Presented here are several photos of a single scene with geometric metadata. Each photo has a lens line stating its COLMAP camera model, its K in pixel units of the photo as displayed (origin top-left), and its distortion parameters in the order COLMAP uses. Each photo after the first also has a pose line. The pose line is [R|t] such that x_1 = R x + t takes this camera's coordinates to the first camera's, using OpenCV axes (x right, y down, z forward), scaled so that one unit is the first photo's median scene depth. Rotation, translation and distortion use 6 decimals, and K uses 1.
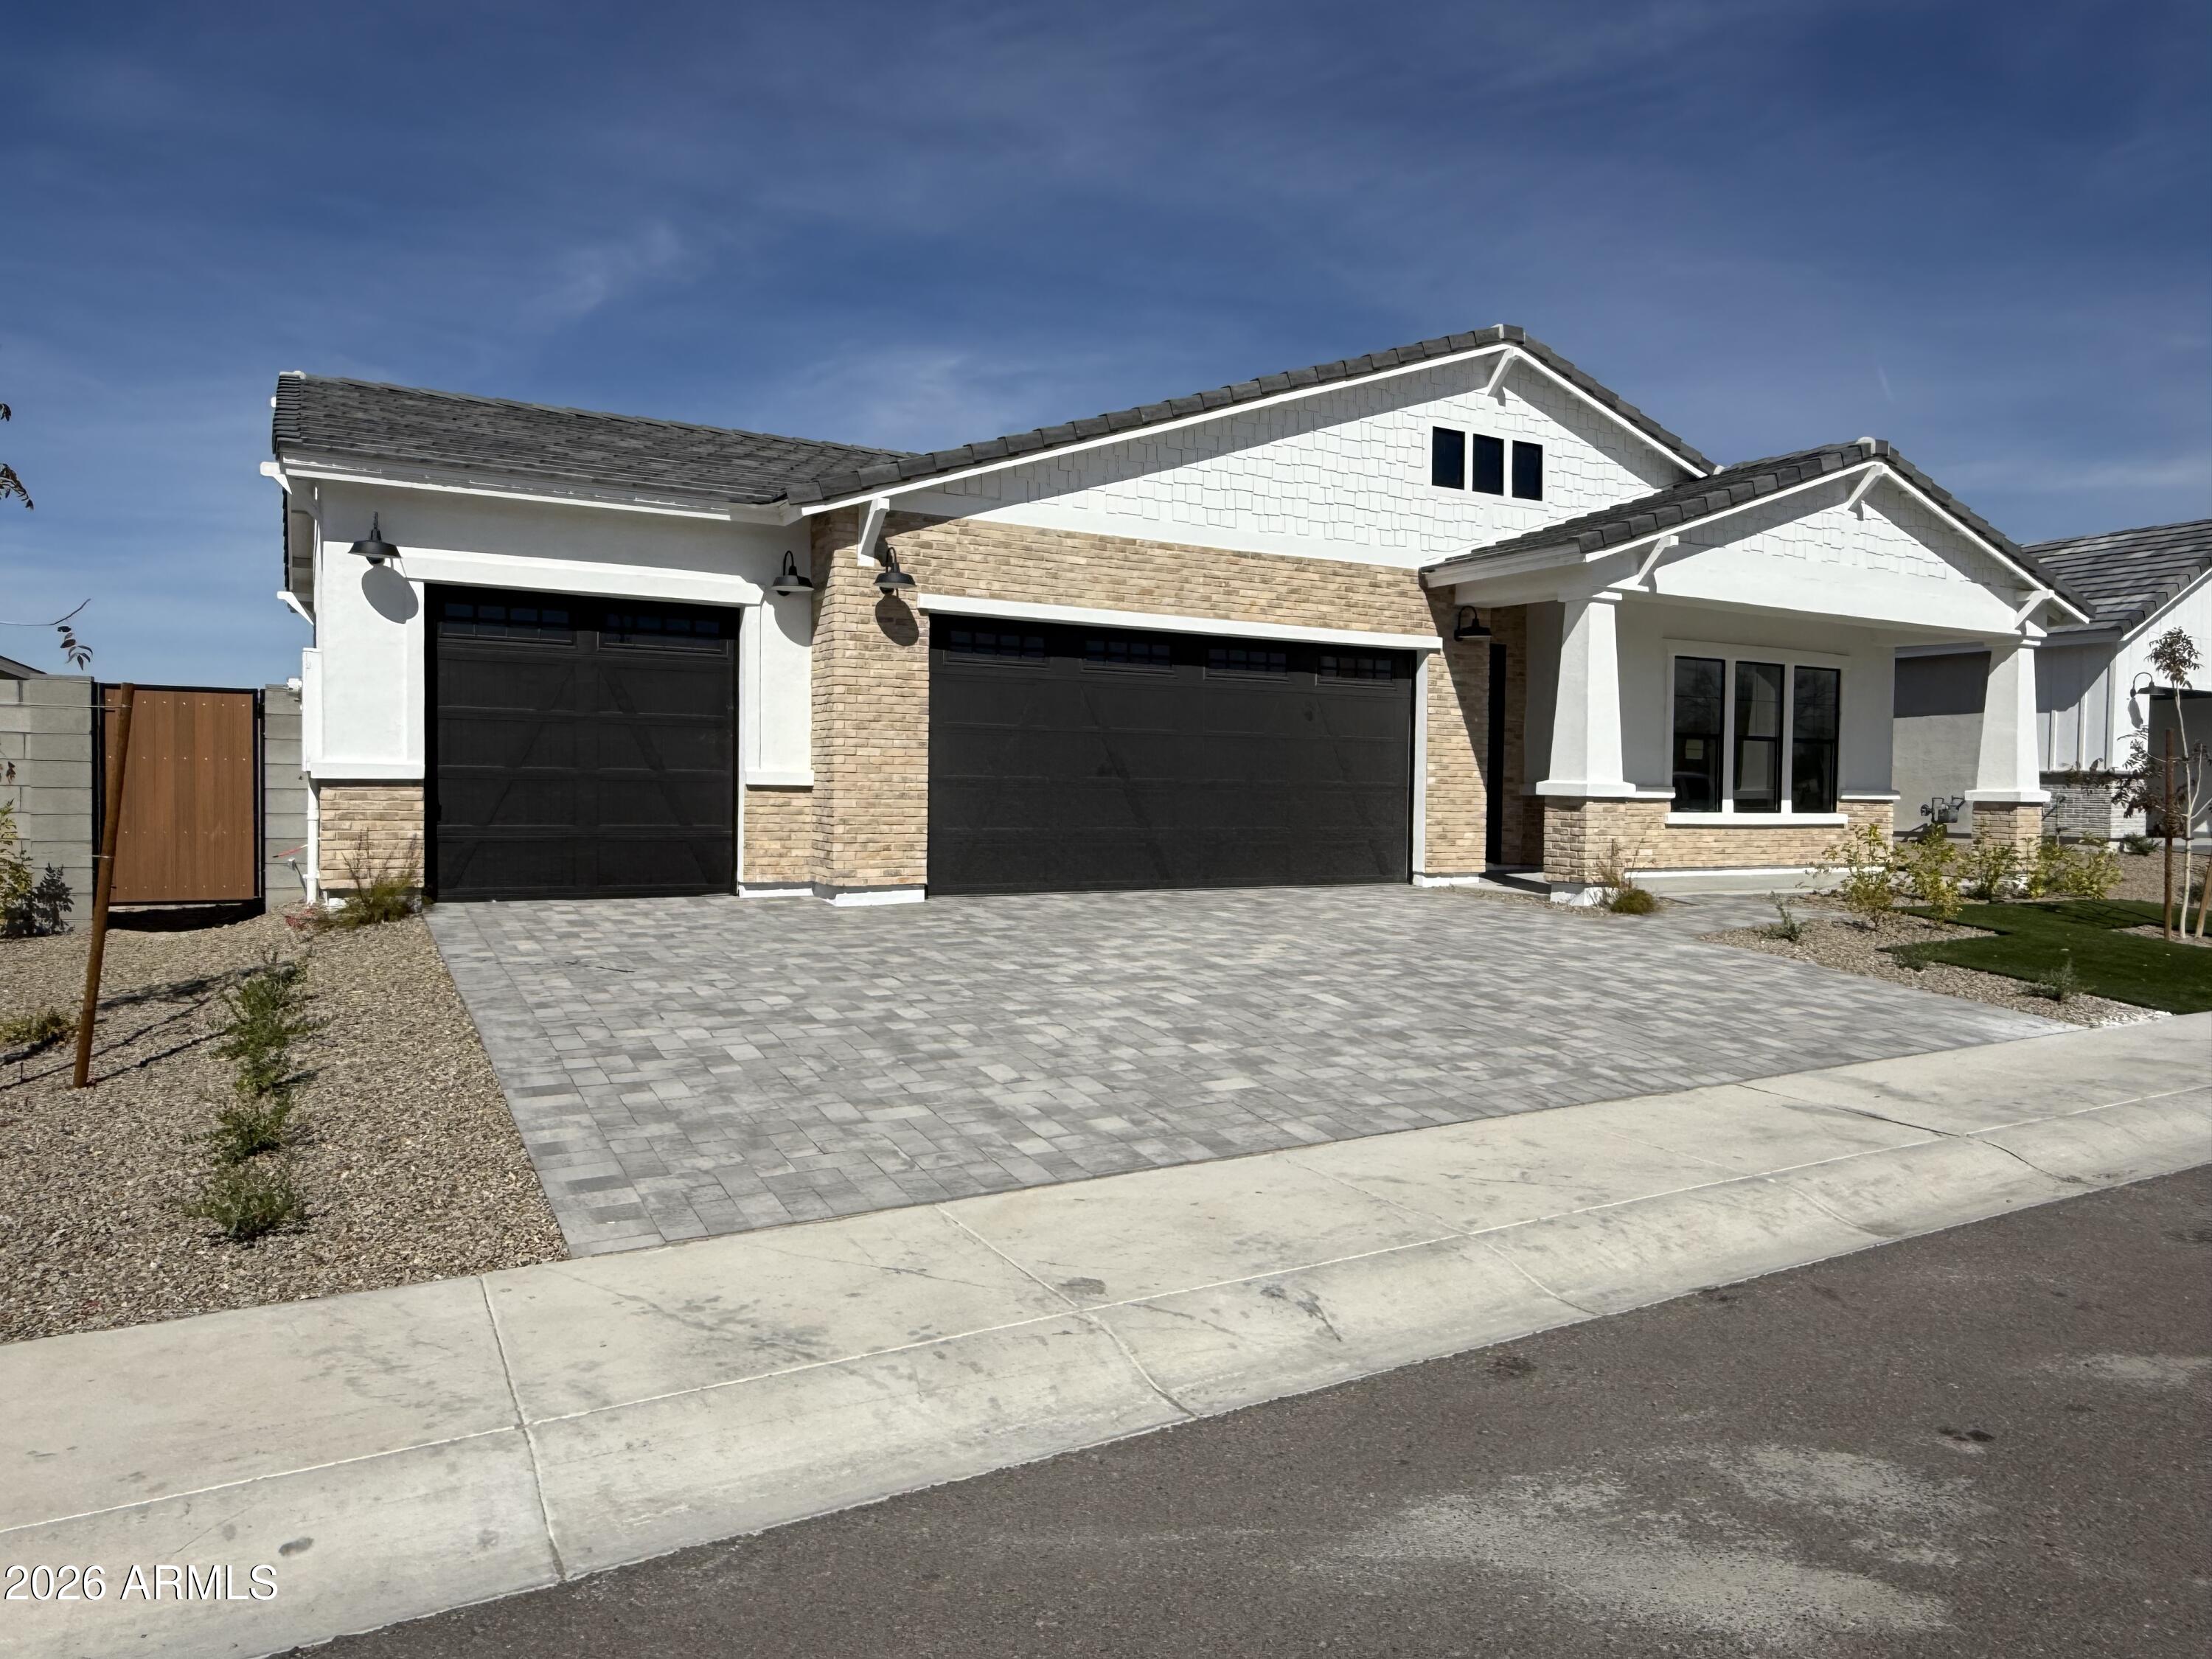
lens RADIAL K [[1444.6, 0, 1117.2], [0, 1444.6, 830.4], [0, 0, 1]] dist [0.002494, -0.000444]
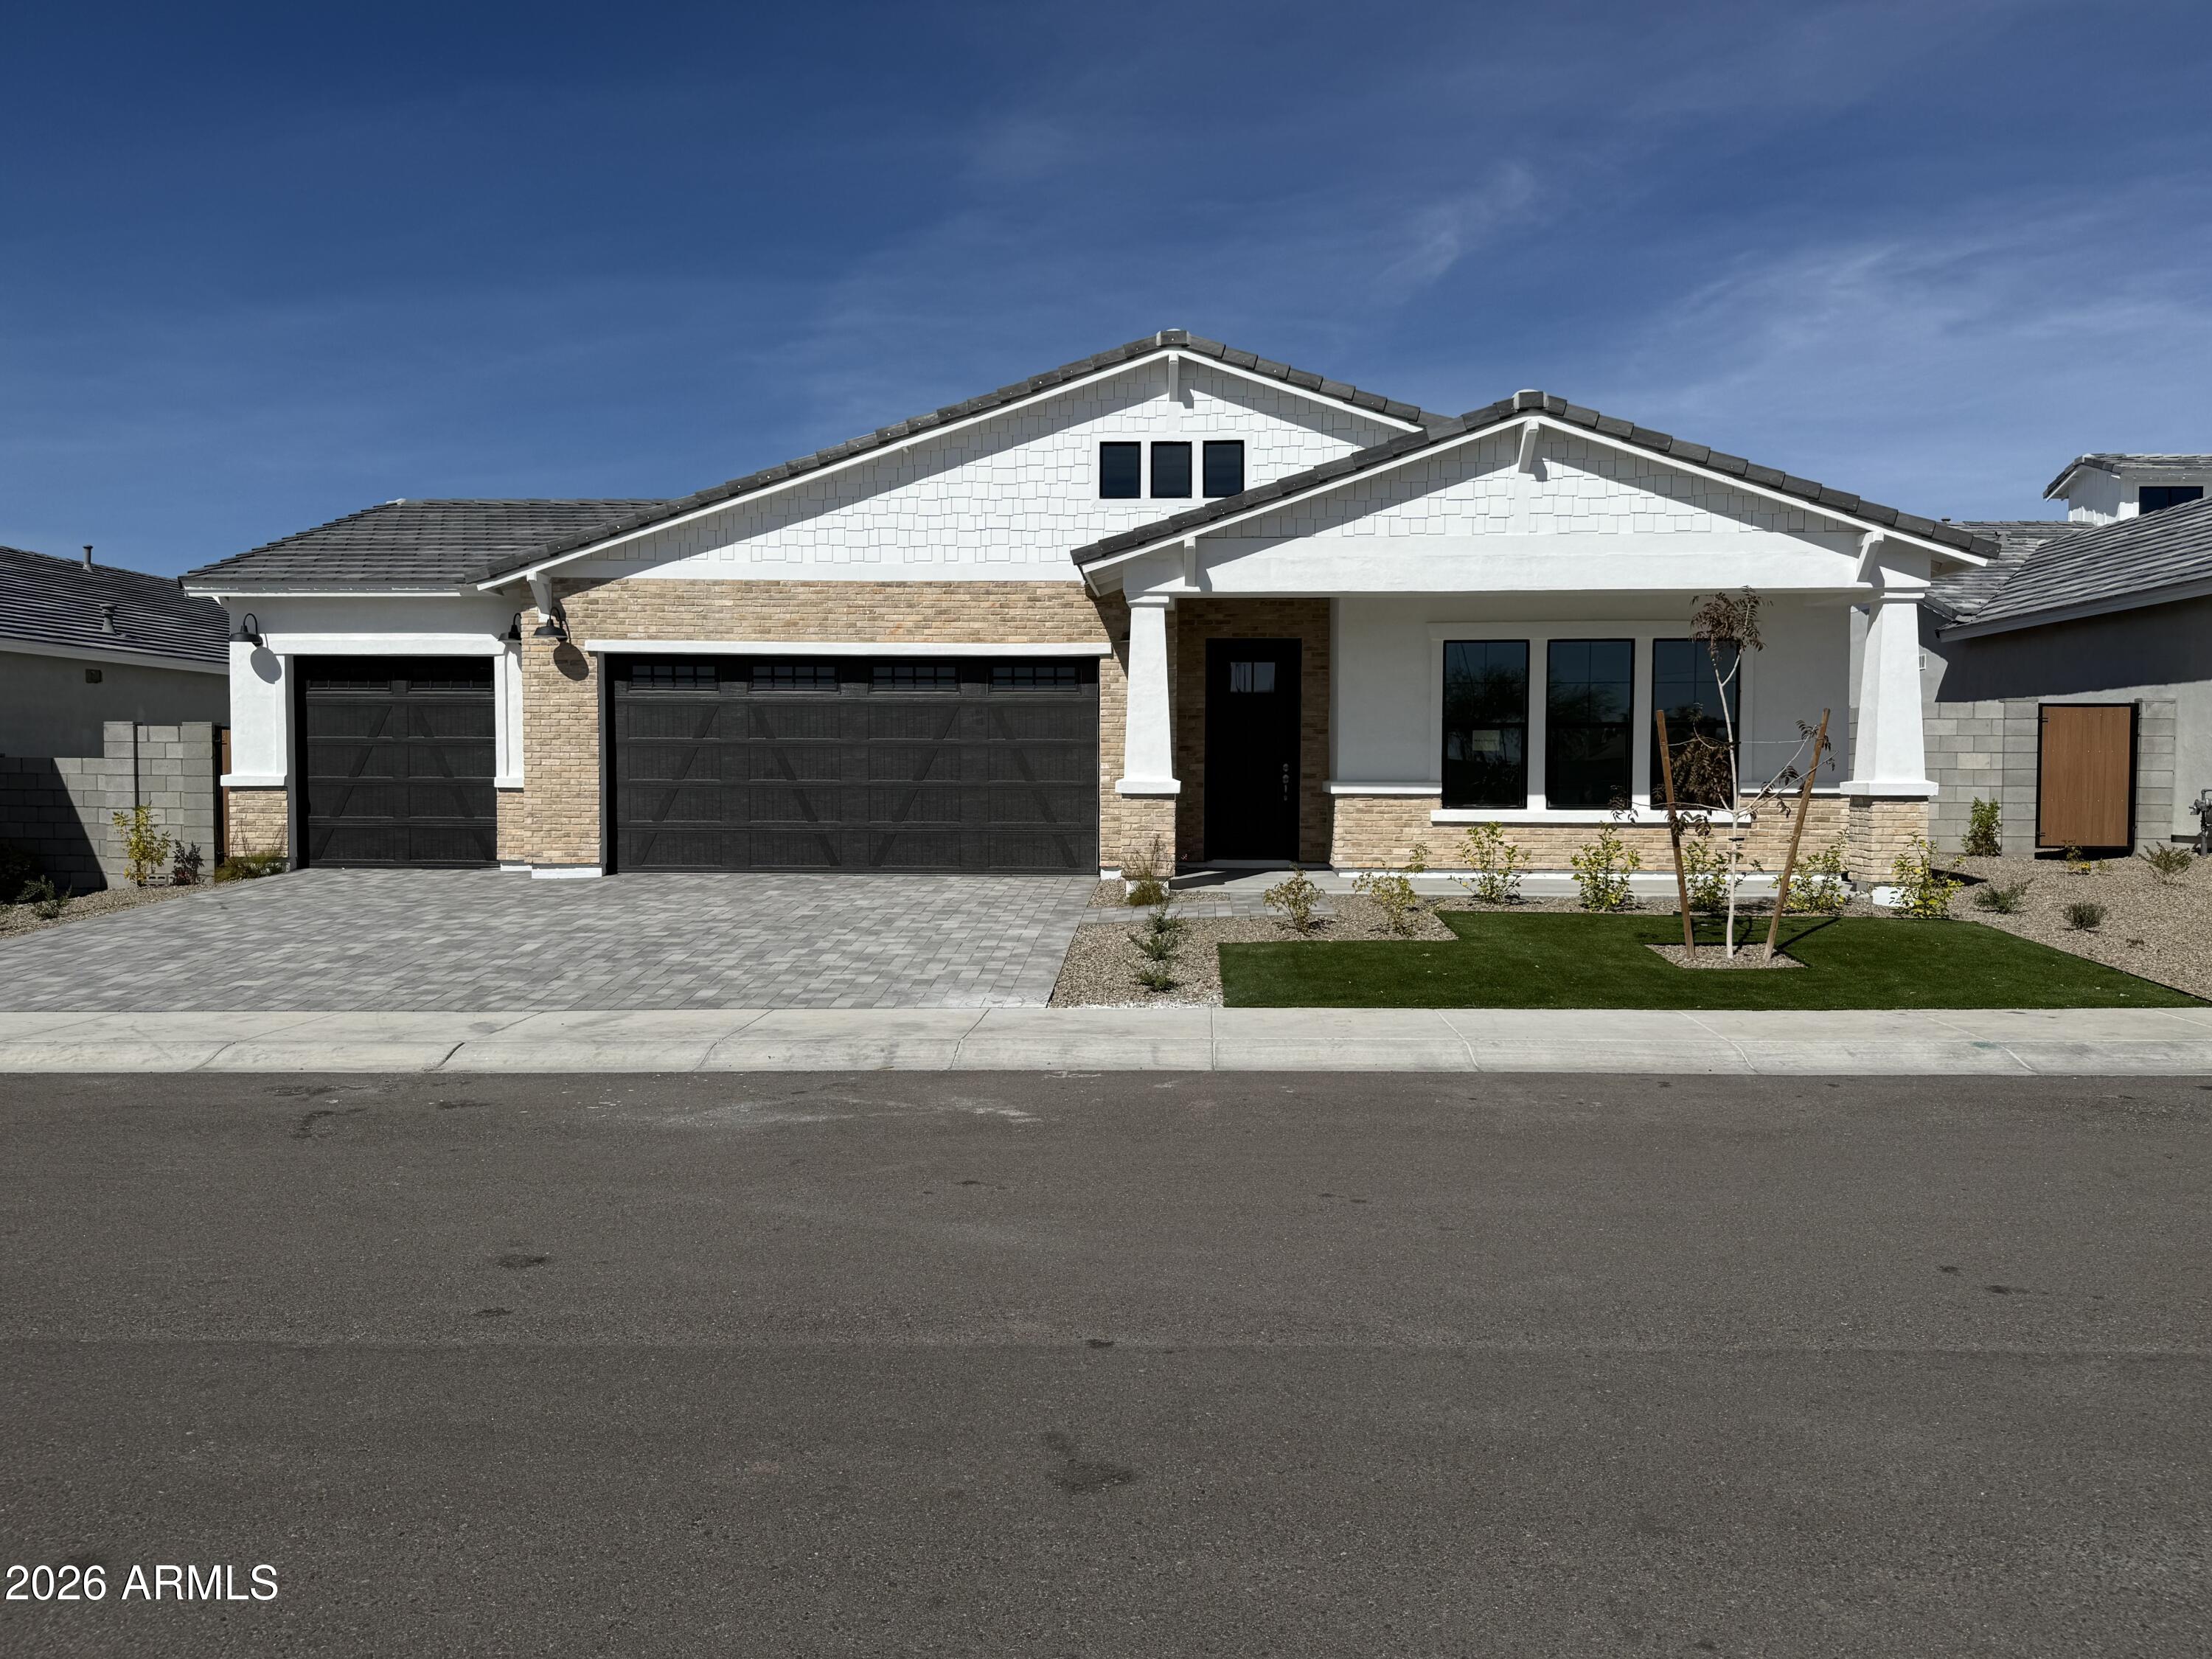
lens RADIAL K [[1604.2, 0, 1114.9], [0, 1604.2, 833.9], [0, 0, 1]] dist [0.174819, -0.356844]
pose [[0.847827, 0.007417, -0.530222, 0.928860], [-0.007717, 0.999969, 0.001648, 0.004296], [0.530217, 0.002694, 0.847857, 0.006926]]
